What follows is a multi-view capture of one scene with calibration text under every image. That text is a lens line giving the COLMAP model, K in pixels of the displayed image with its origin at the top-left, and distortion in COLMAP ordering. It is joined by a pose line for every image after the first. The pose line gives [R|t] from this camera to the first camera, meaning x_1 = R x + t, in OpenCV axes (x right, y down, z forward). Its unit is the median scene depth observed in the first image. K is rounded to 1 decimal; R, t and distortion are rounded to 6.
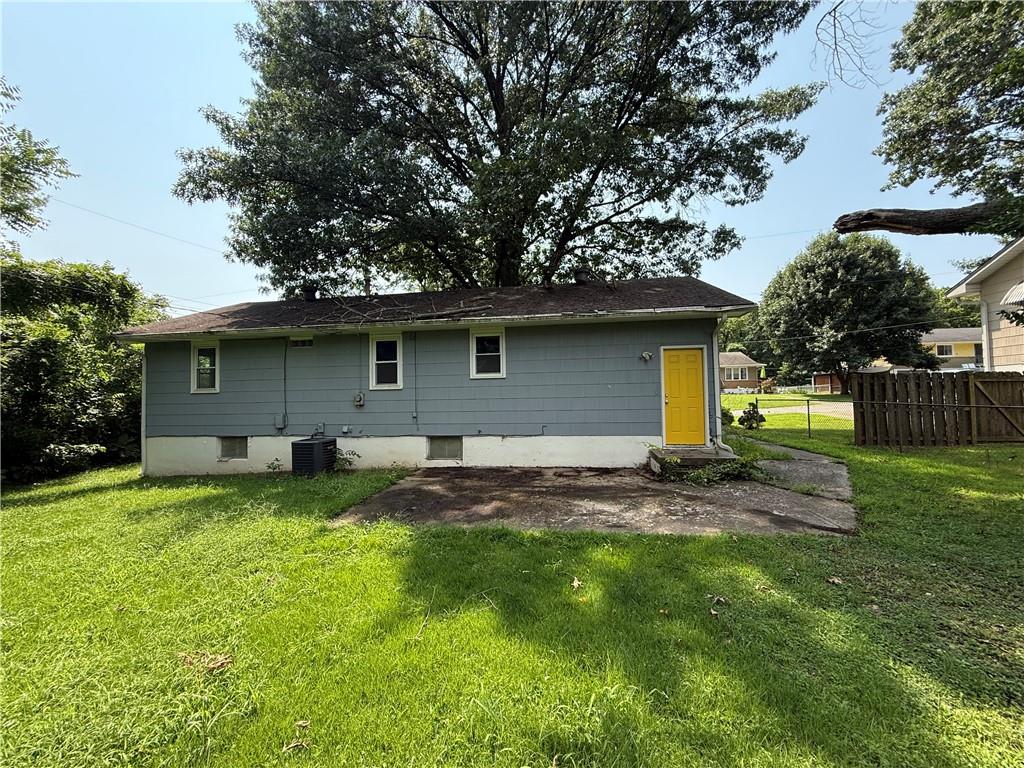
lens RADIAL K [[406.6, 0, 507.9], [0, 406.6, 383.9], [0, 0, 1]] dist [0.000911, 0.000193]
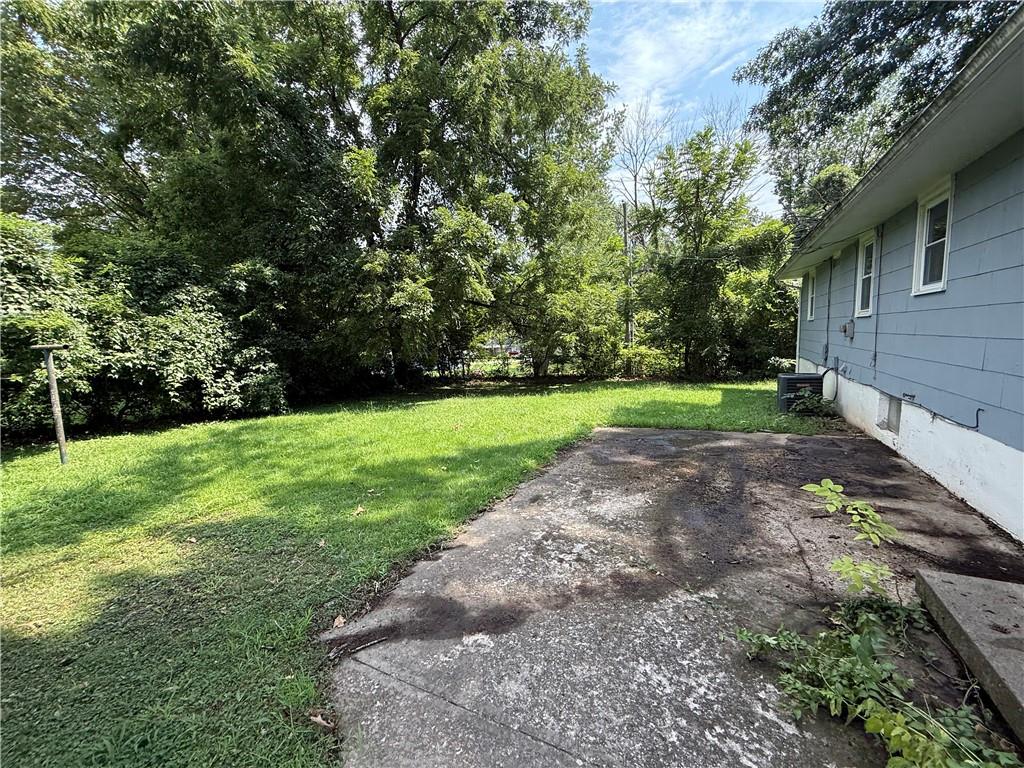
lens RADIAL K [[406.6, 0, 508.2], [0, 406.6, 381.3], [0, 0, 1]] dist [0.000911, 0.000193]
pose [[-0.326019, 0.135214, -0.935644, 1.030188], [0.078697, 0.990165, 0.115672, -0.009550], [0.942082, -0.035921, -0.333453, 1.190155]]
